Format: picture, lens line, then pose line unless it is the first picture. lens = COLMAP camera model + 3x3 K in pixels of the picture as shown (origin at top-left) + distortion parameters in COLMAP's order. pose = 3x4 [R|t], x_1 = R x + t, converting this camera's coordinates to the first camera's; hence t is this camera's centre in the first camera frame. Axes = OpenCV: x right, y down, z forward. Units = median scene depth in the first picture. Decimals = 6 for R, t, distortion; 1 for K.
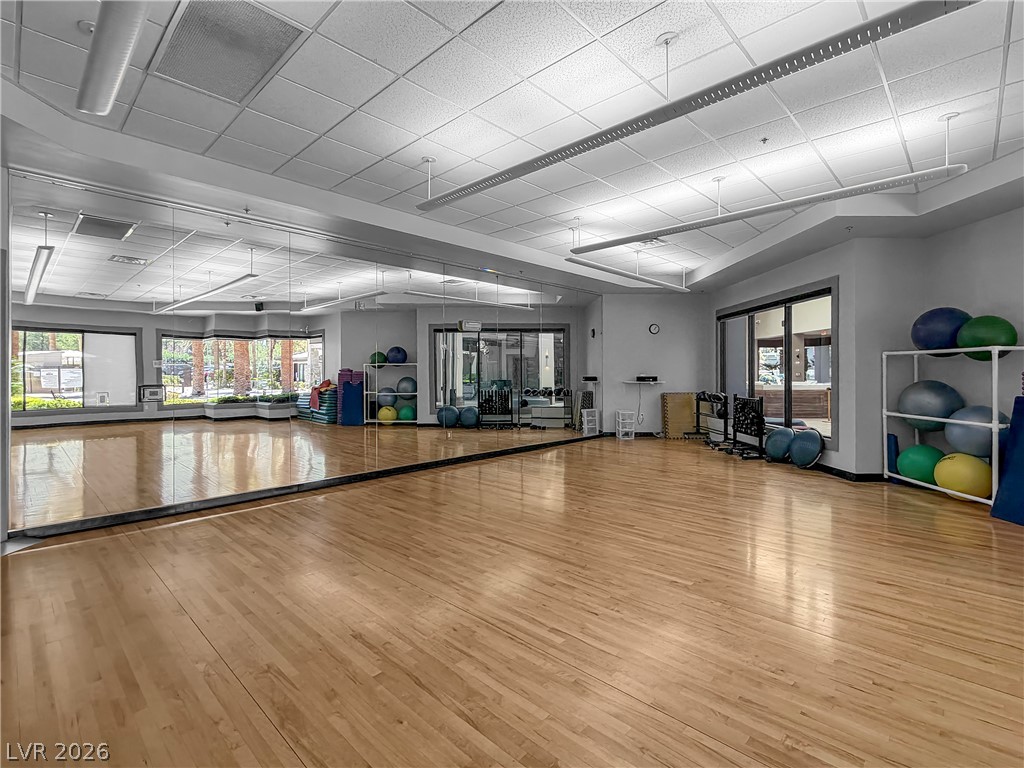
lens RADIAL K [[488.7, 0, 507.4], [0, 488.7, 385.2], [0, 0, 1]] dist [0.000731, -0.000078]
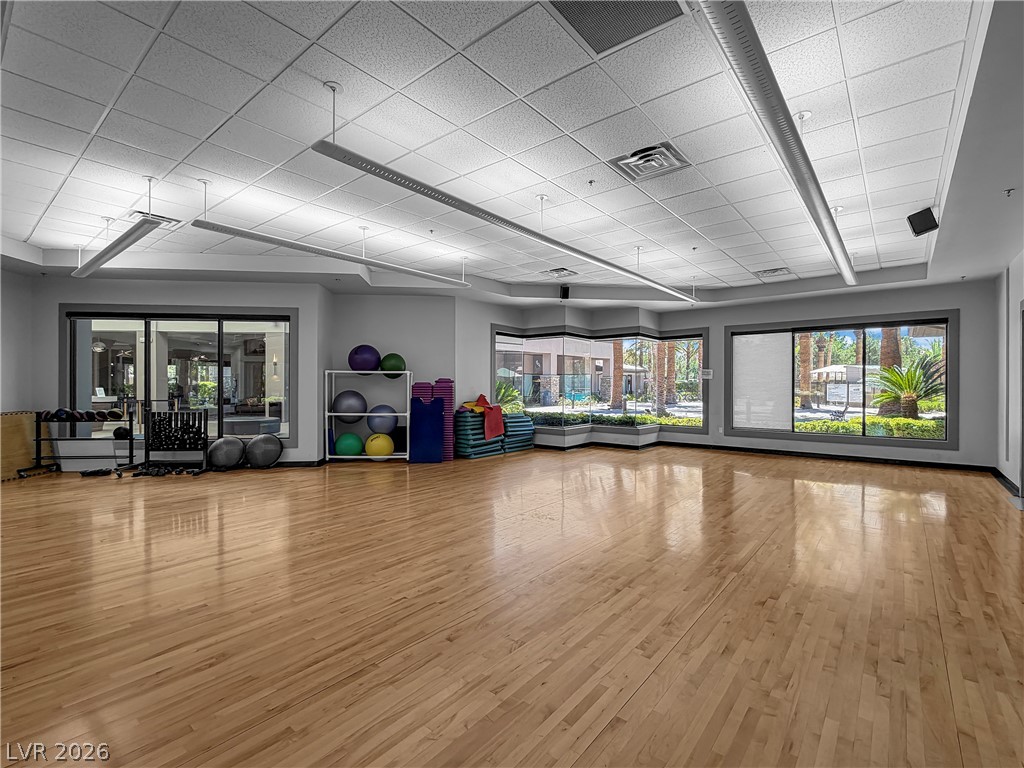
lens RADIAL K [[474.9, 0, 512.0], [0, 474.9, 384.0], [0, 0, 1]] dist [0.000838, 0.000102]
pose [[-0.082334, 0.008809, 0.996566, -0.679738], [0.023451, 0.999701, -0.006899, -0.008493], [-0.996329, 0.022802, -0.082516, 0.621904]]
